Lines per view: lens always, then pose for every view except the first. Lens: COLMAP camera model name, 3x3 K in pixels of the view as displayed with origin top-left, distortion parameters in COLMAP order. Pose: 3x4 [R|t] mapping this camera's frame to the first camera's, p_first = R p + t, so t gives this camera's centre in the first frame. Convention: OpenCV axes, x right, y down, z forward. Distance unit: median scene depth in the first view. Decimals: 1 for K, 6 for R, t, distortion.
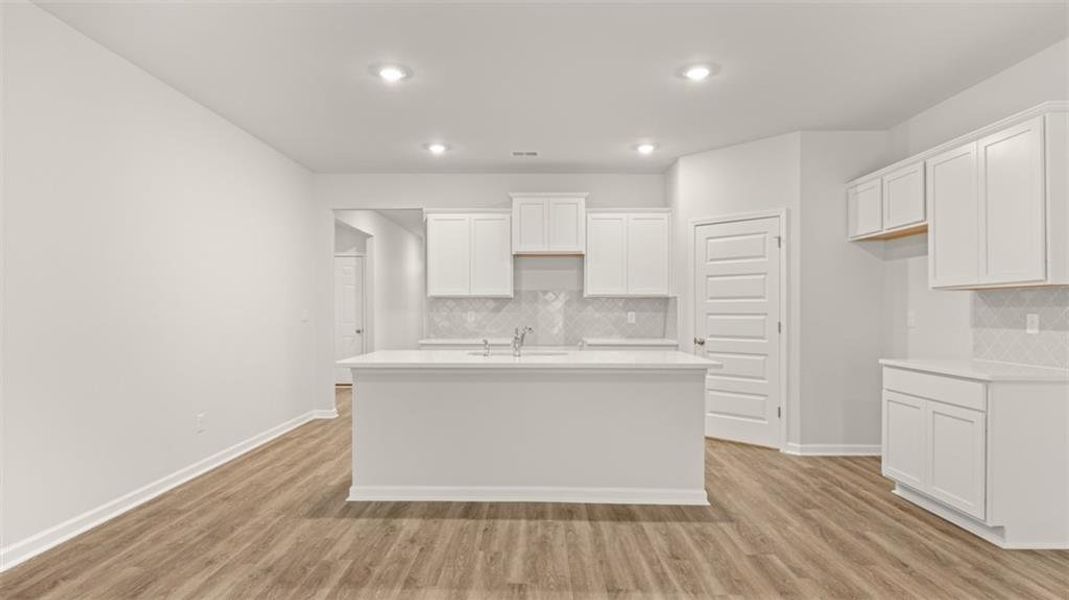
lens RADIAL K [[584.9, 0, 530.1], [0, 584.9, 308.8], [0, 0, 1]] dist [0.003921, 0.000285]
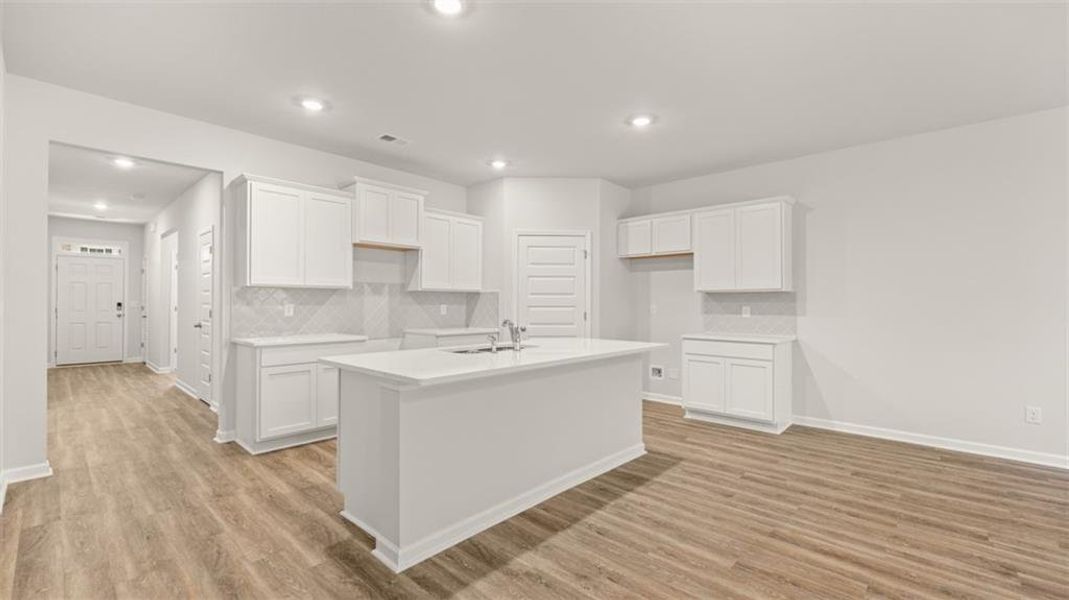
lens RADIAL K [[447.4, 0, 537.1], [0, 447.4, 298.5], [0, 0, 1]] dist [-0.008374, -0.000086]
pose [[0.665497, 0.012256, 0.746300, -0.431852], [-0.004867, 0.999915, -0.012081, 0.002915], [-0.746385, 0.004407, 0.665500, 0.371527]]
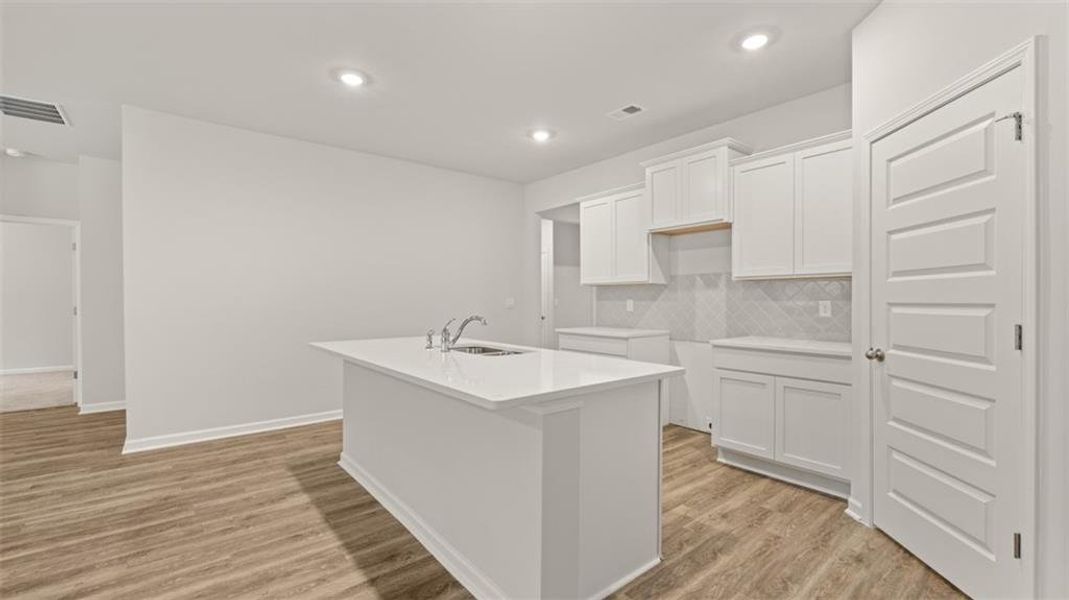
lens RADIAL K [[447.4, 0, 534.3], [0, 447.4, 302.8], [0, 0, 1]] dist [-0.008374, -0.000086]
pose [[0.642498, 0.004478, -0.766275, 0.435497], [-0.000100, 0.999983, 0.005760, 0.005988], [0.766288, -0.003624, 0.642487, 0.532194]]
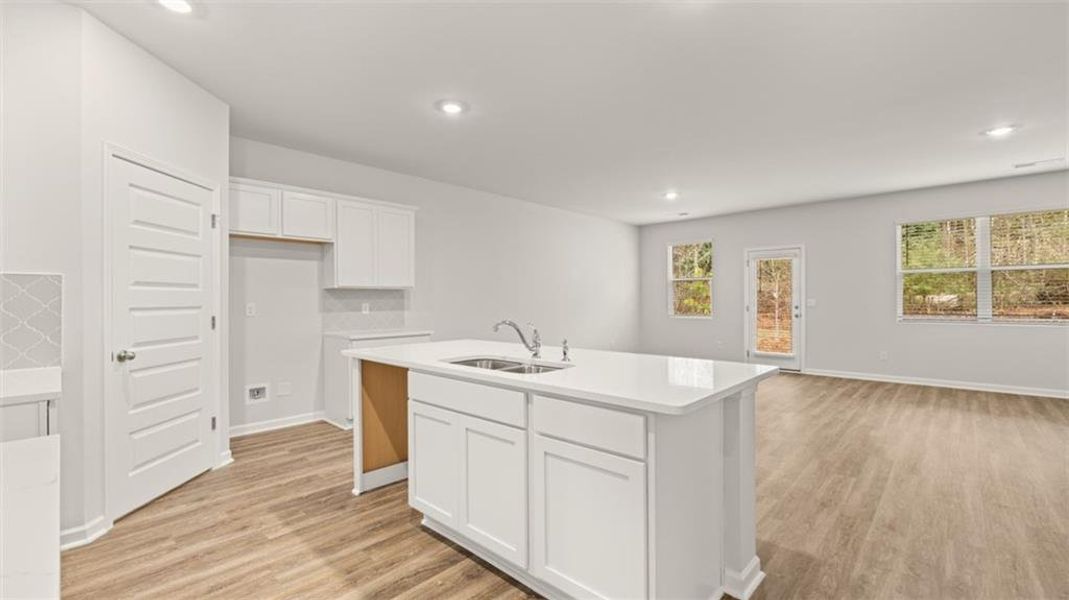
lens RADIAL K [[447.4, 0, 534.2], [0, 447.4, 298.0], [0, 0, 1]] dist [-0.008374, -0.000086]
pose [[-0.737343, 0.007342, 0.675479, -0.341946], [0.004646, 0.999972, -0.005798, 0.002195], [-0.675503, -0.001137, -0.737356, 1.138000]]
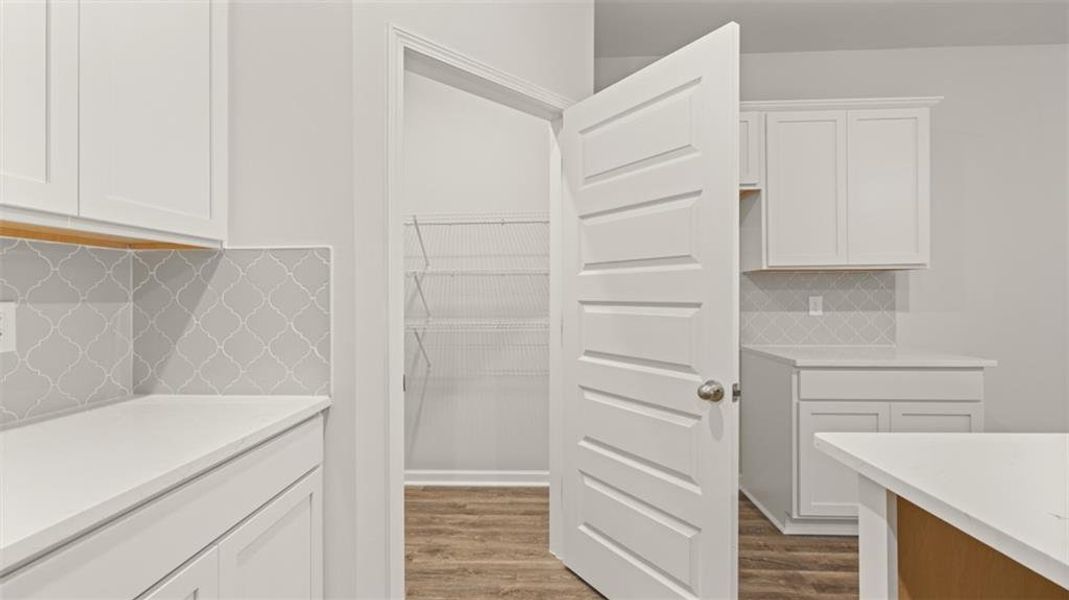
lens RADIAL K [[447.4, 0, 529.0], [0, 447.4, 297.5], [0, 0, 1]] dist [-0.008374, -0.000086]
pose [[0.039271, 0.005007, 0.999216, 0.024610], [0.004164, 0.999978, -0.005174, 0.008570], [-0.999220, 0.004364, 0.039250, 0.998426]]
